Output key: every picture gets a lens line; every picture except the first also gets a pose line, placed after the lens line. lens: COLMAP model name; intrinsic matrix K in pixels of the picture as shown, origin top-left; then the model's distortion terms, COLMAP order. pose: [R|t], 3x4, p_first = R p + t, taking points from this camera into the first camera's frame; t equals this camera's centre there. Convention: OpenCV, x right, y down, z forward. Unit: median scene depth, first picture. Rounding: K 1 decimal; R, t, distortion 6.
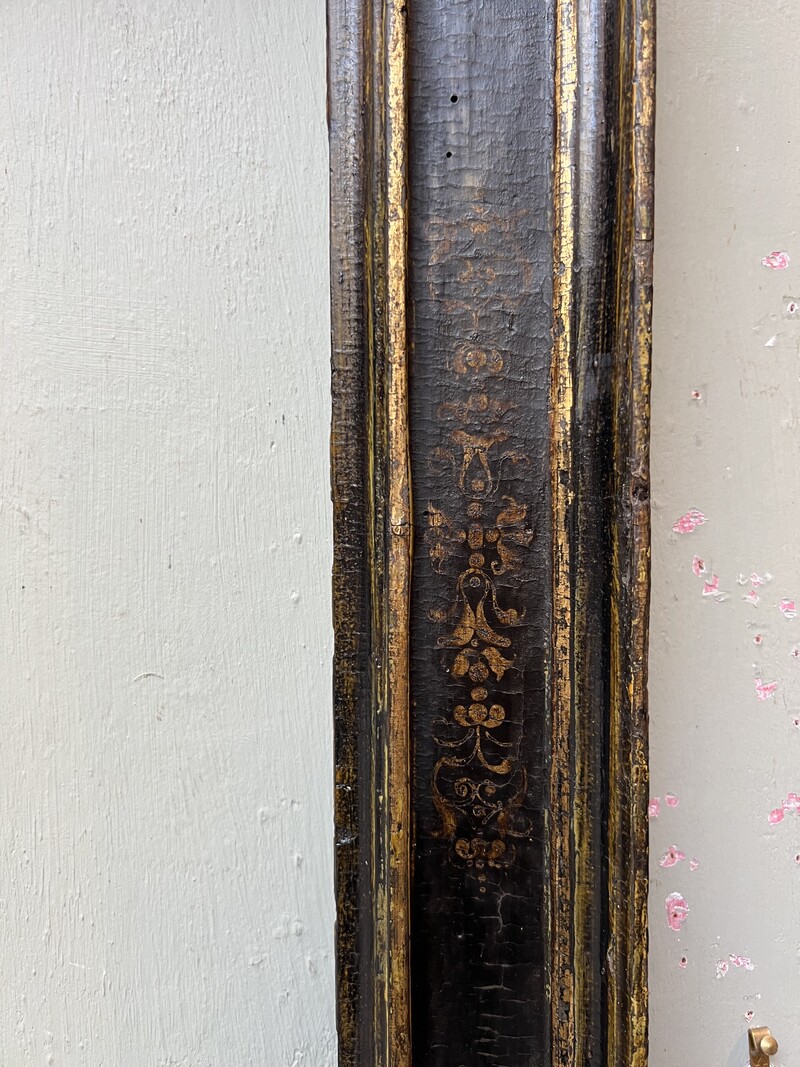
lens RADIAL K [[803.8, 0, 402.2], [0, 803.8, 536.3], [0, 0, 1]] dist [0.021676, -0.026832]
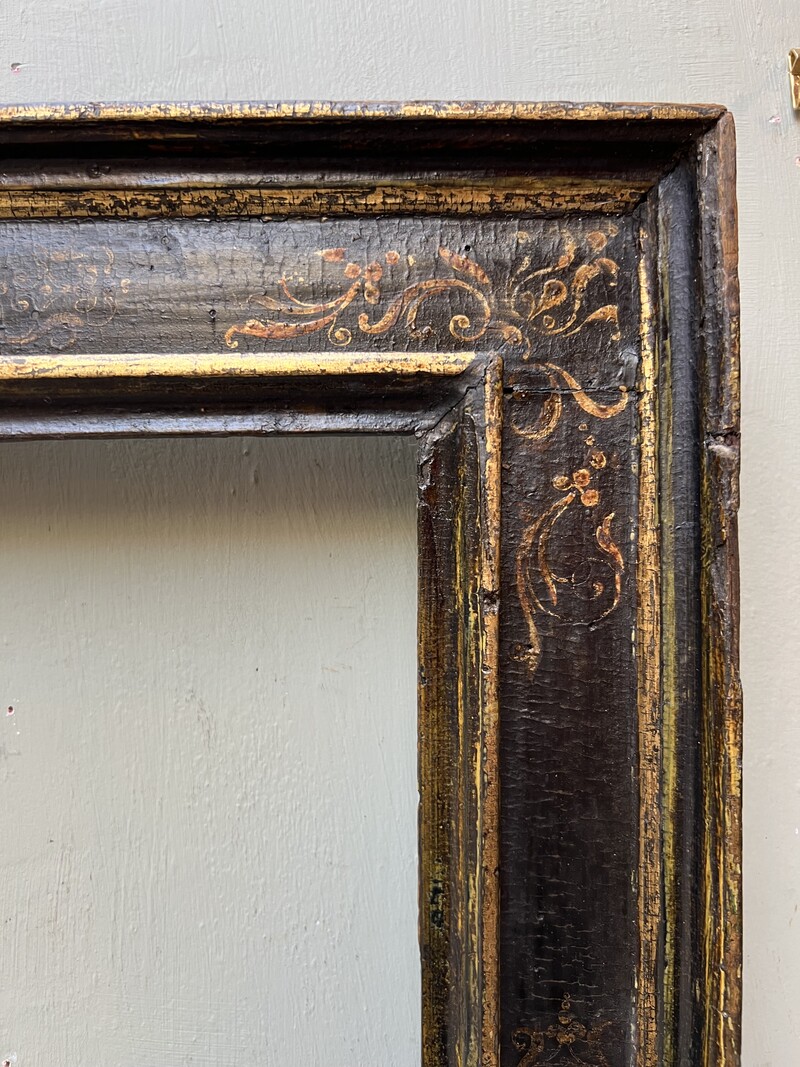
lens RADIAL K [[803.8, 0, 397.0], [0, 803.8, 536.5], [0, 0, 1]] dist [0.021676, -0.026832]
pose [[0.999938, -0.004541, 0.010178, -0.109523], [0.004797, 0.999669, -0.025275, -0.858148], [-0.010060, 0.025323, 0.999629, -0.041115]]
